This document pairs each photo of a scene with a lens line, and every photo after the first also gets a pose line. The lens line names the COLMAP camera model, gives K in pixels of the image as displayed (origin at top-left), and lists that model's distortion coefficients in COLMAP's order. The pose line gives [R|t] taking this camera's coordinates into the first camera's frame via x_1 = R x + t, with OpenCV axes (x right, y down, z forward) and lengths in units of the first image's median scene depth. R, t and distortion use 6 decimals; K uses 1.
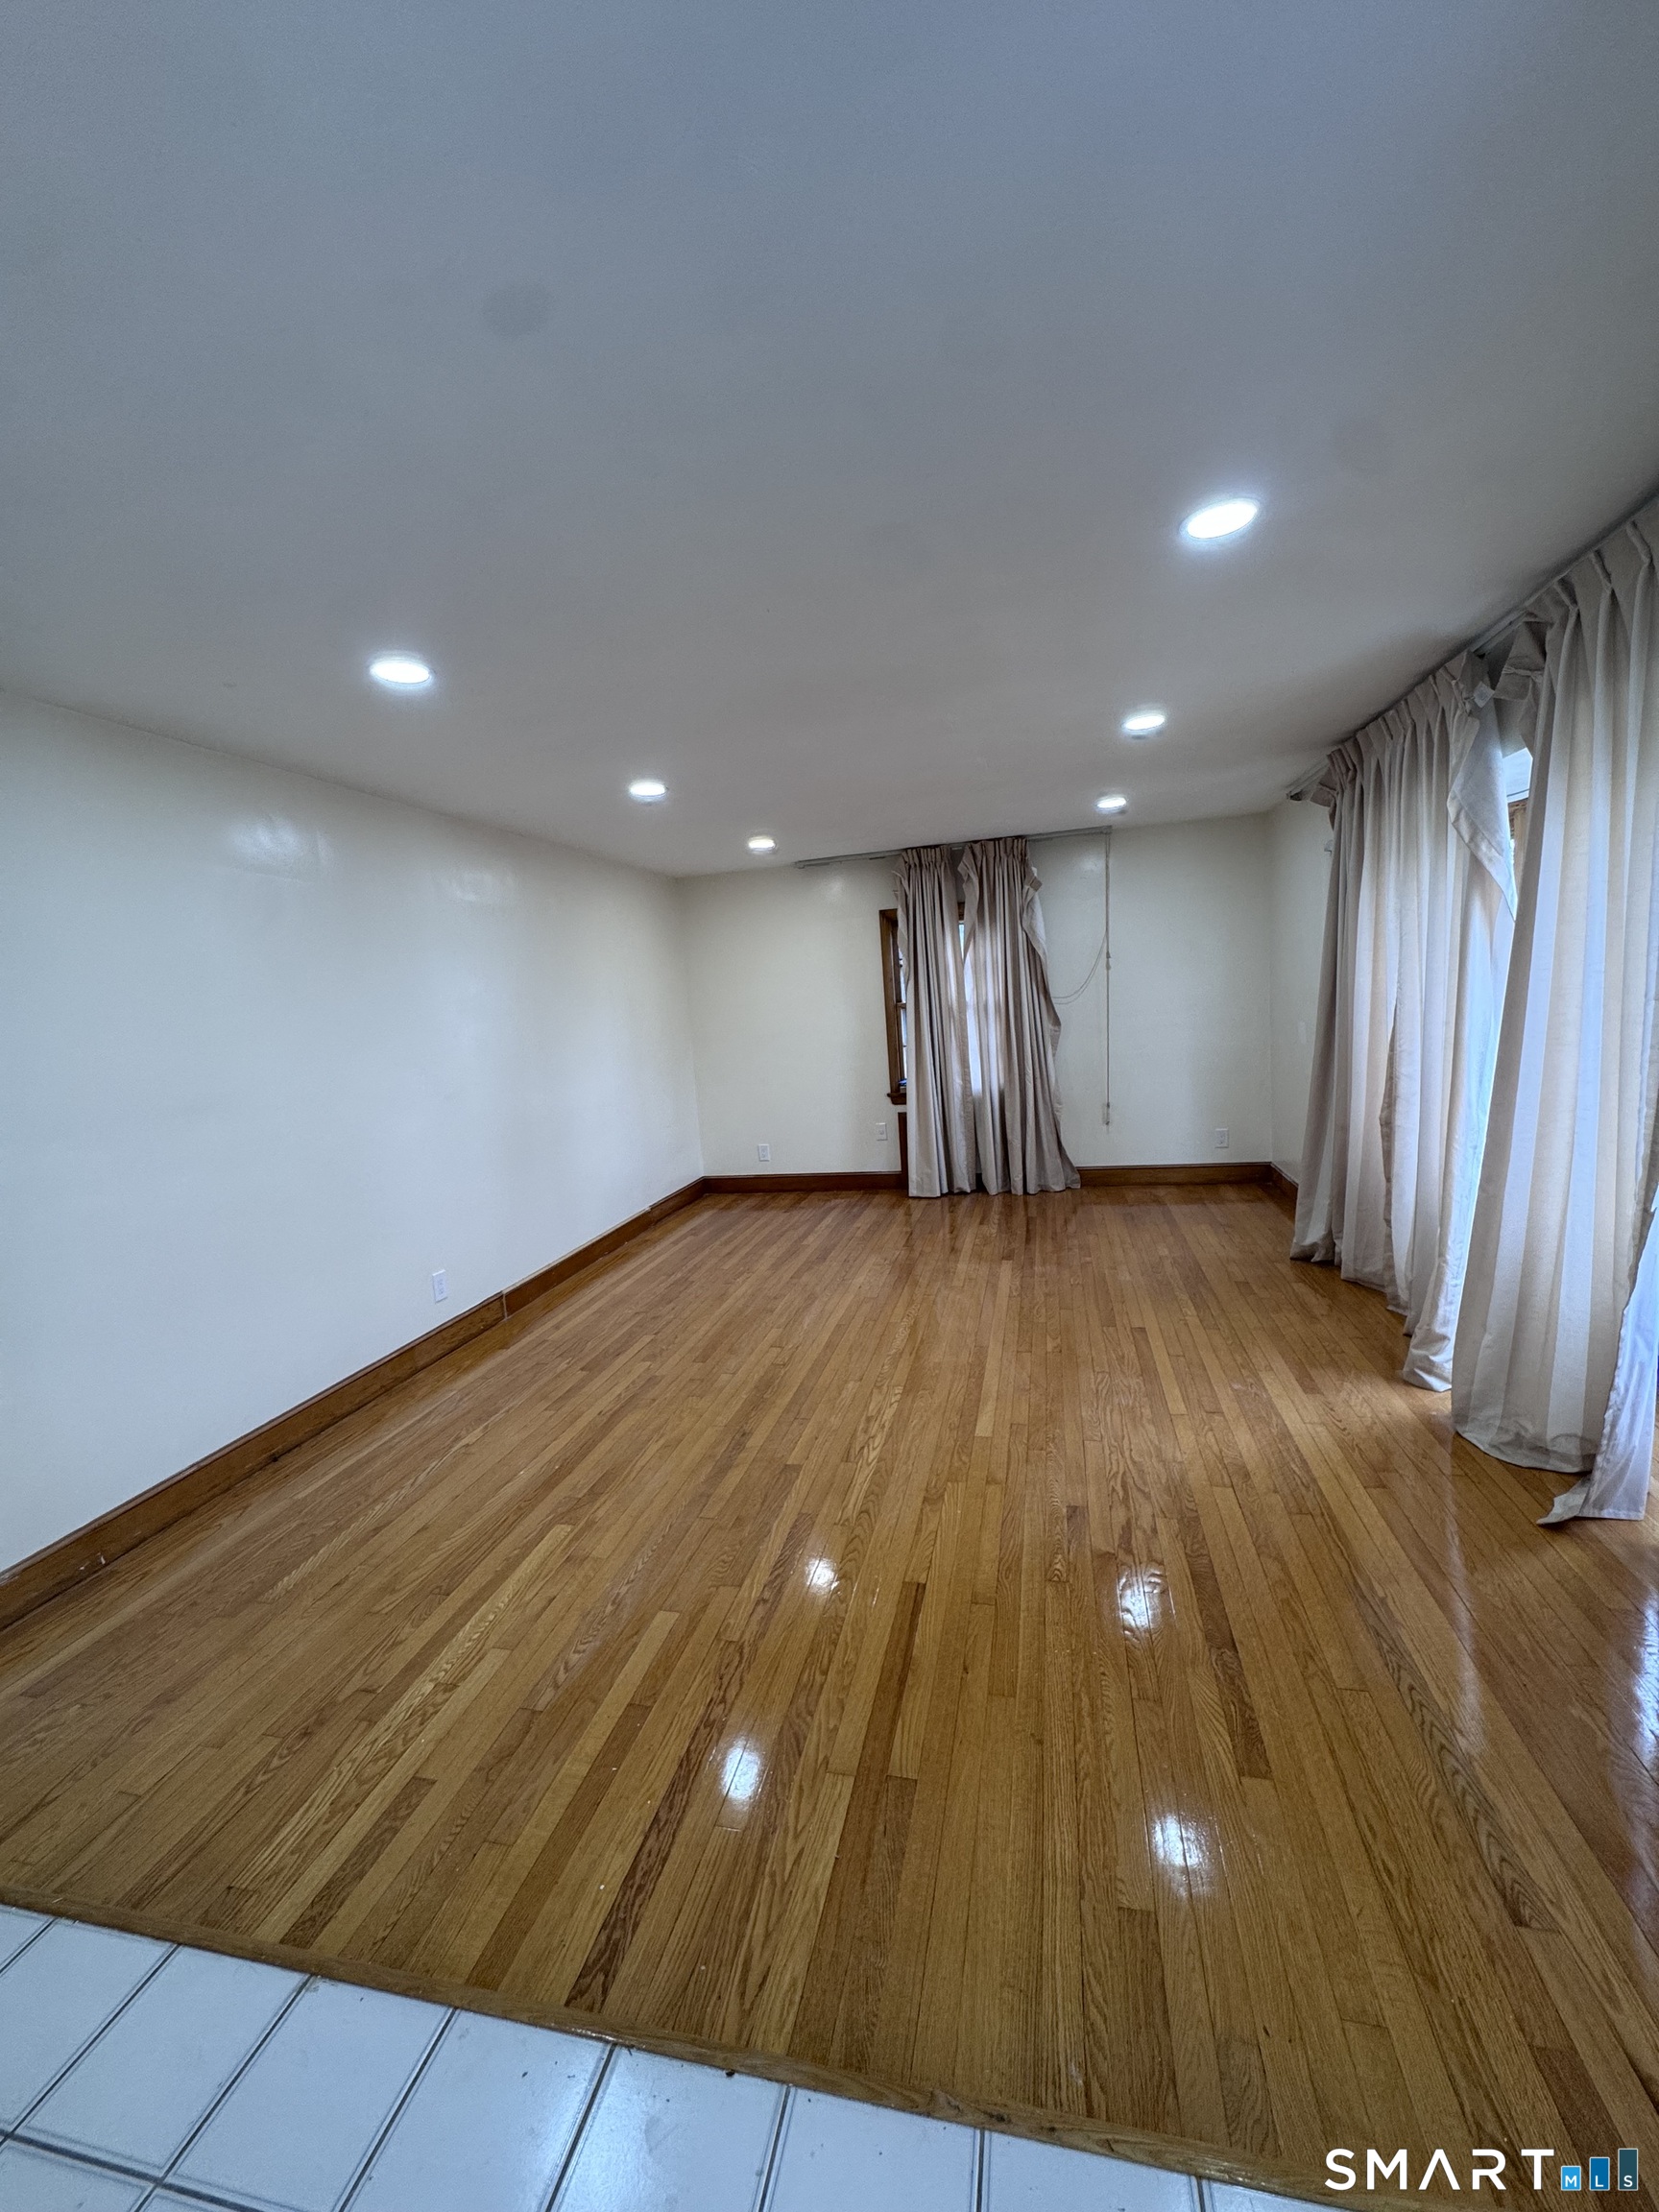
lens RADIAL K [[884.3, 0, 834.0], [0, 884.3, 1099.1], [0, 0, 1]] dist [-0.006626, 0.000891]
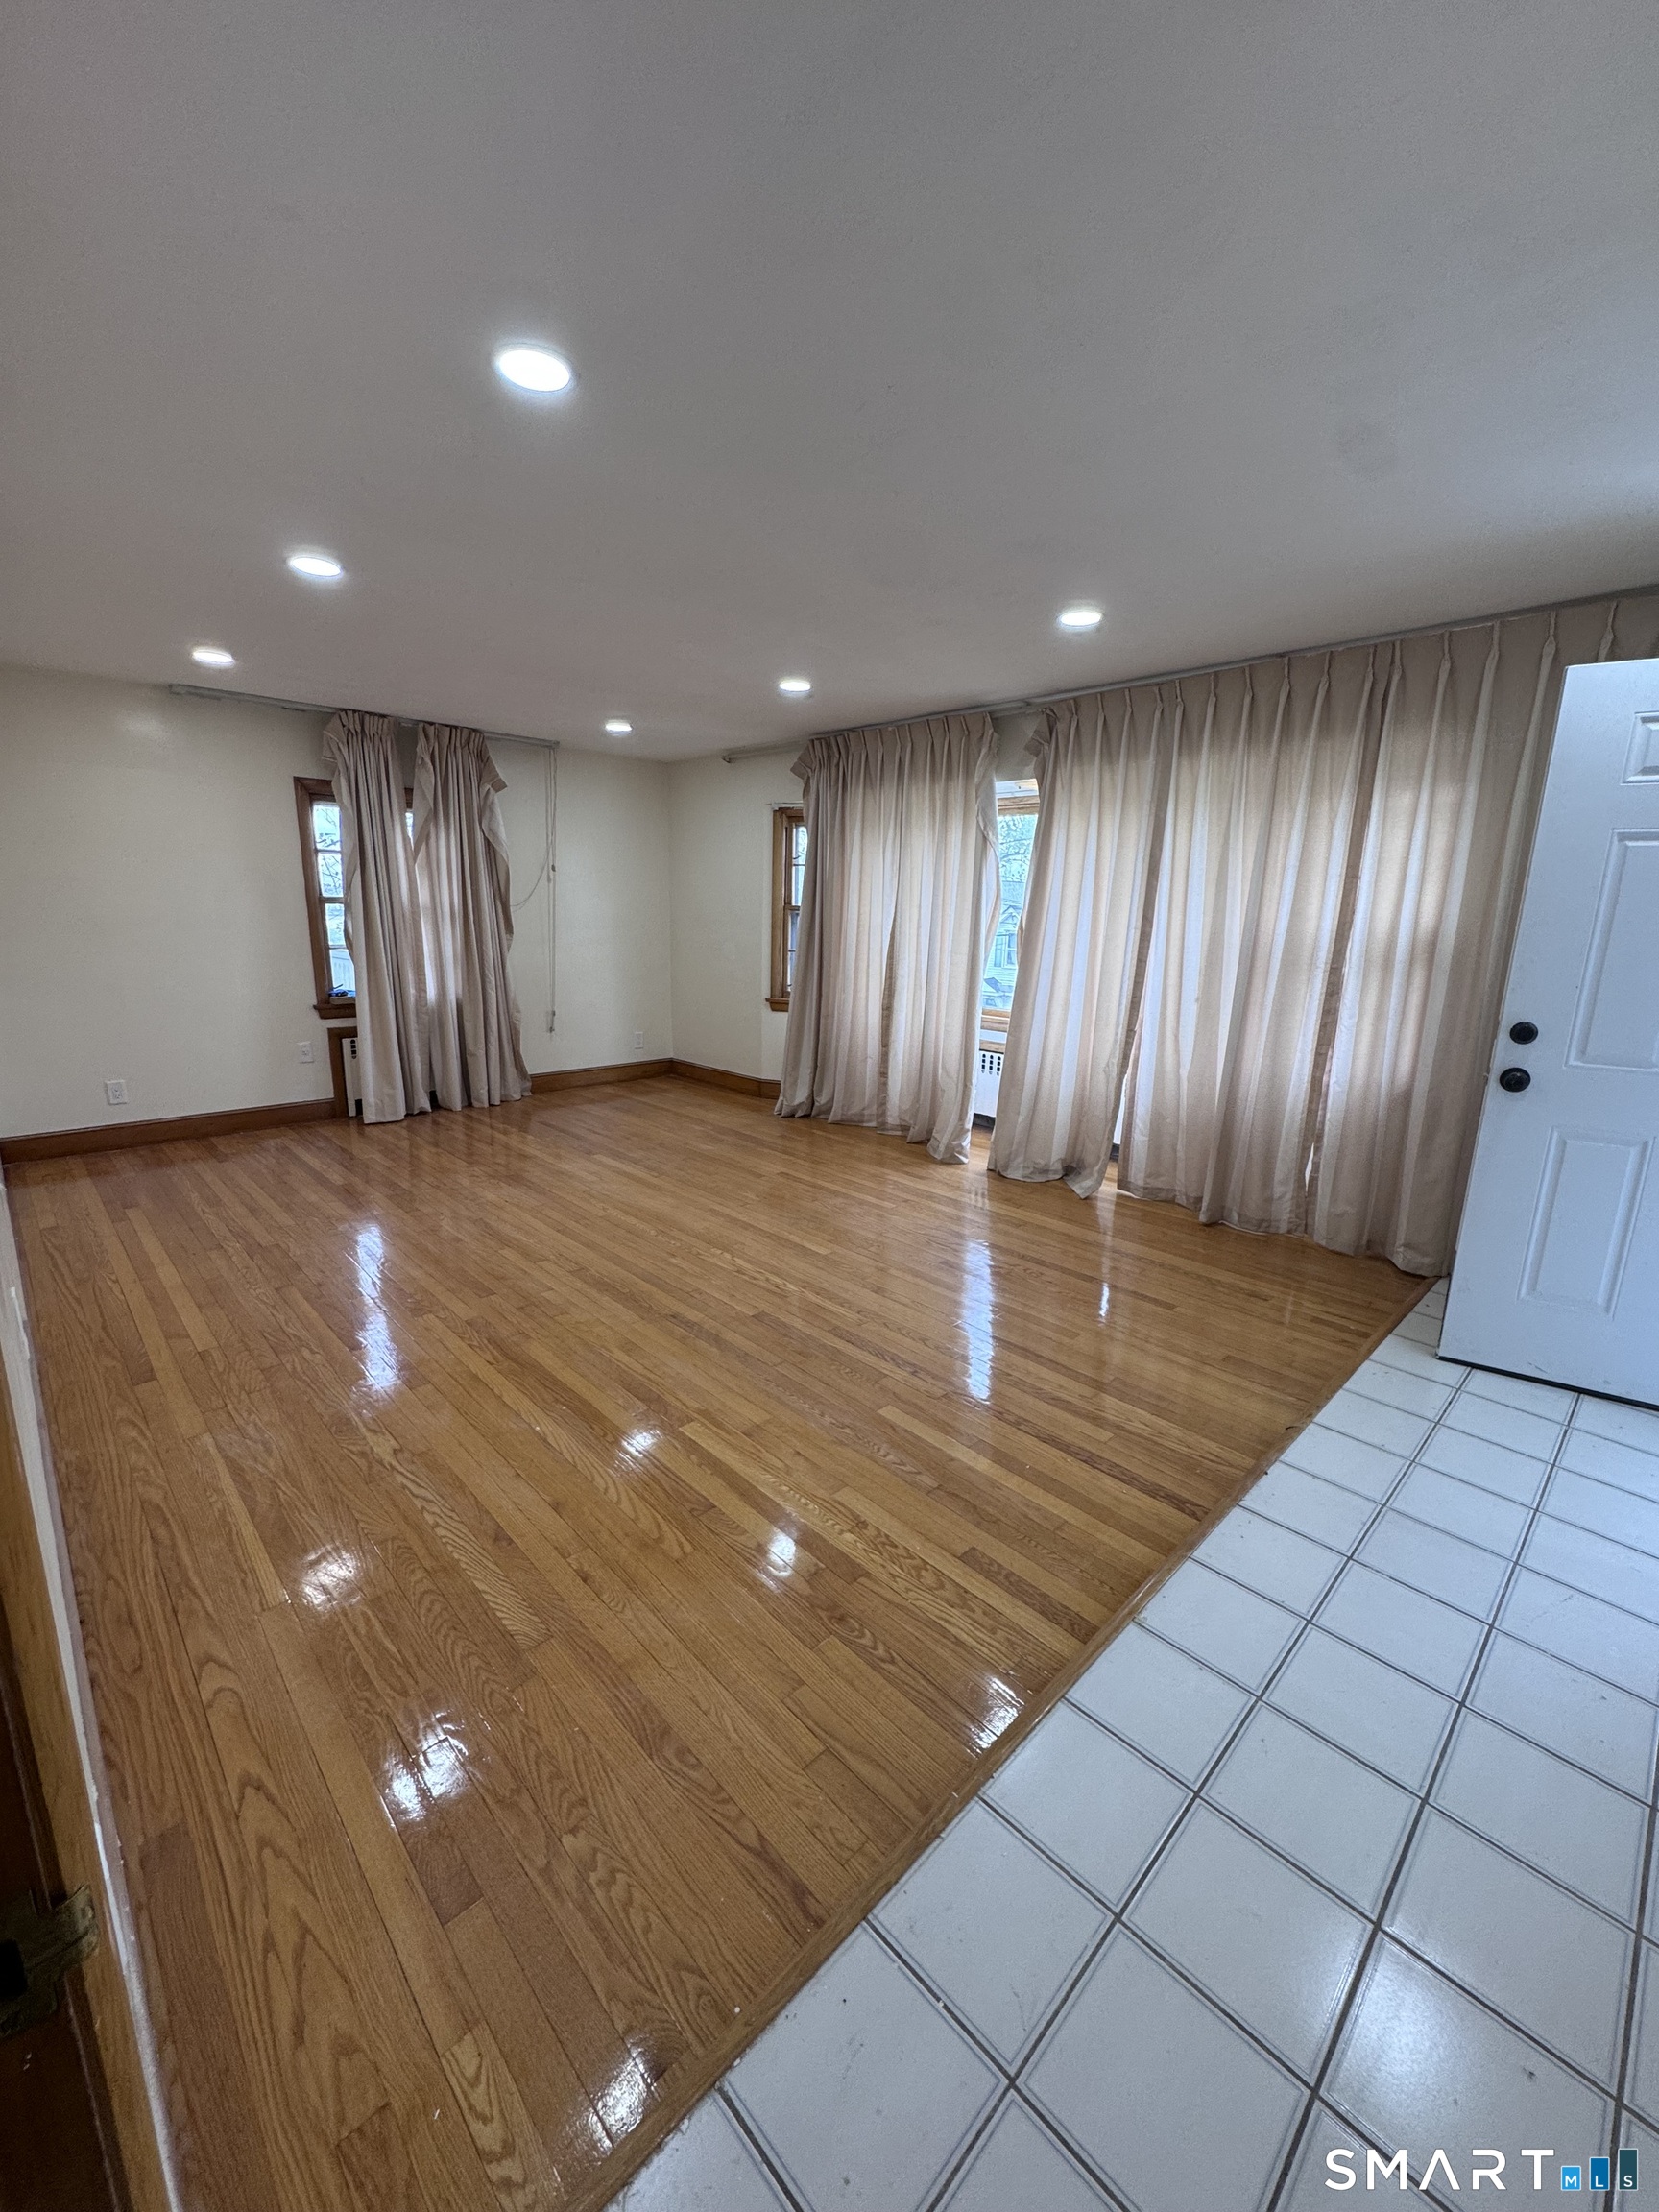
lens RADIAL K [[884.3, 0, 827.7], [0, 884.3, 1107.4], [0, 0, 1]] dist [-0.006626, 0.000891]
pose [[0.536264, -0.103874, 0.837635, -0.765394], [0.034076, 0.994254, 0.101481, 0.041874], [-0.843362, -0.025878, 0.536722, 0.290555]]
